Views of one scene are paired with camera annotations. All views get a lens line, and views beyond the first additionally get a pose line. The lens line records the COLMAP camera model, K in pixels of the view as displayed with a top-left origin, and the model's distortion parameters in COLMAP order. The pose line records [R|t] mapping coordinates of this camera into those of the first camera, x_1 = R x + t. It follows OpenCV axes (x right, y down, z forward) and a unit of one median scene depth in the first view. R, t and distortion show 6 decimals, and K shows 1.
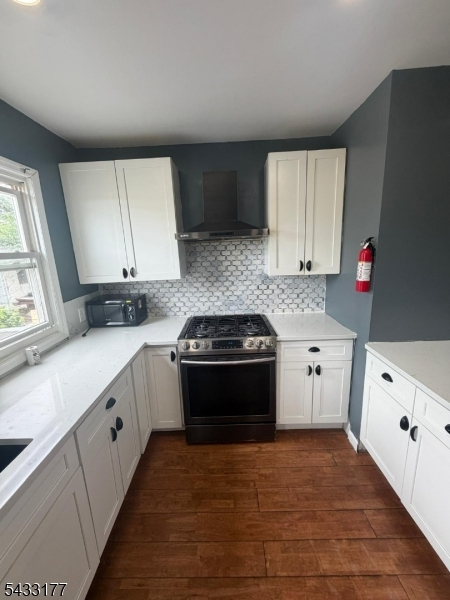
lens RADIAL K [[238.5, 0, 225.9], [0, 238.5, 297.9], [0, 0, 1]] dist [0.002392, -0.000739]
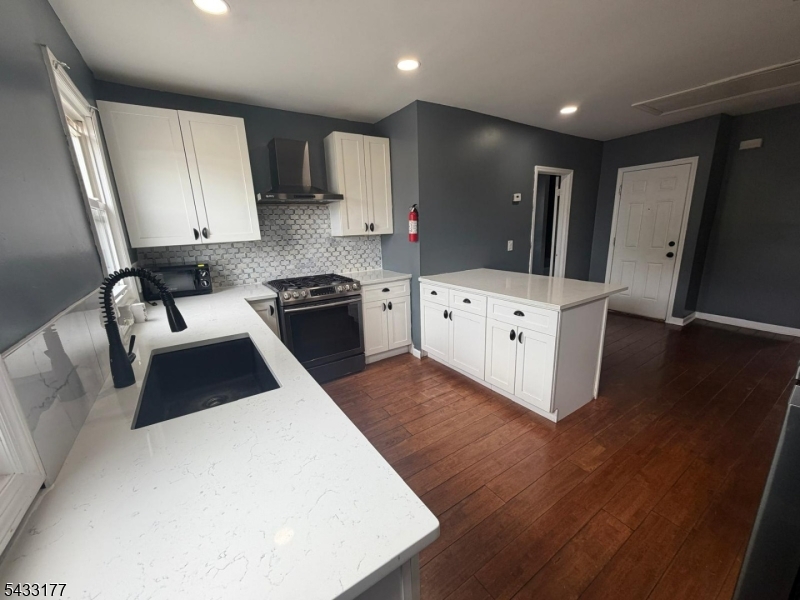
lens RADIAL K [[318.0, 0, 403.0], [0, 318.0, 301.0], [0, 0, 1]] dist [0.002392, -0.000739]
pose [[0.828344, -0.118235, 0.547601, -0.505441], [0.114016, 0.992597, 0.041846, 0.210692], [-0.548495, 0.027772, 0.835693, -0.500157]]
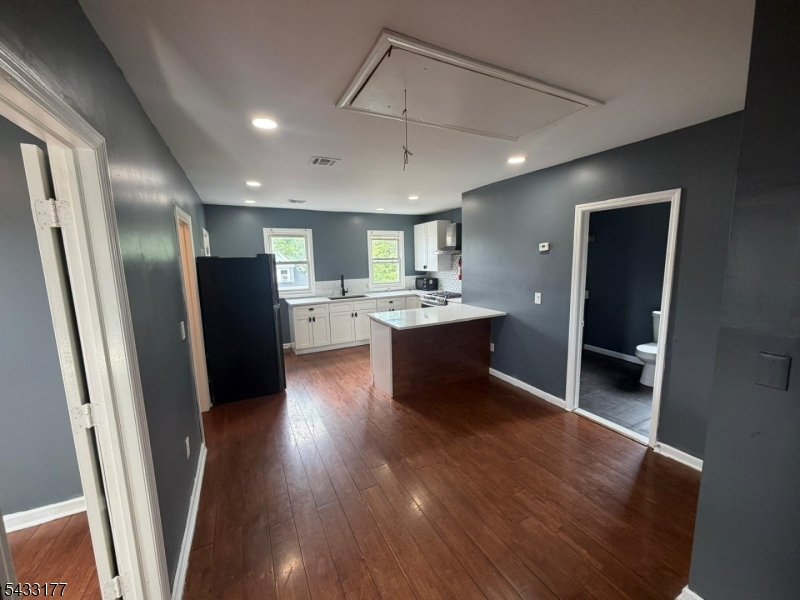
lens RADIAL K [[318.0, 0, 406.4], [0, 318.0, 303.6], [0, 0, 1]] dist [0.002392, -0.000739]
pose [[0.481457, 0.155824, -0.862507, 2.497324], [-0.178527, 0.980874, 0.077554, 0.043460], [0.858095, 0.116642, 0.500068, -0.769866]]
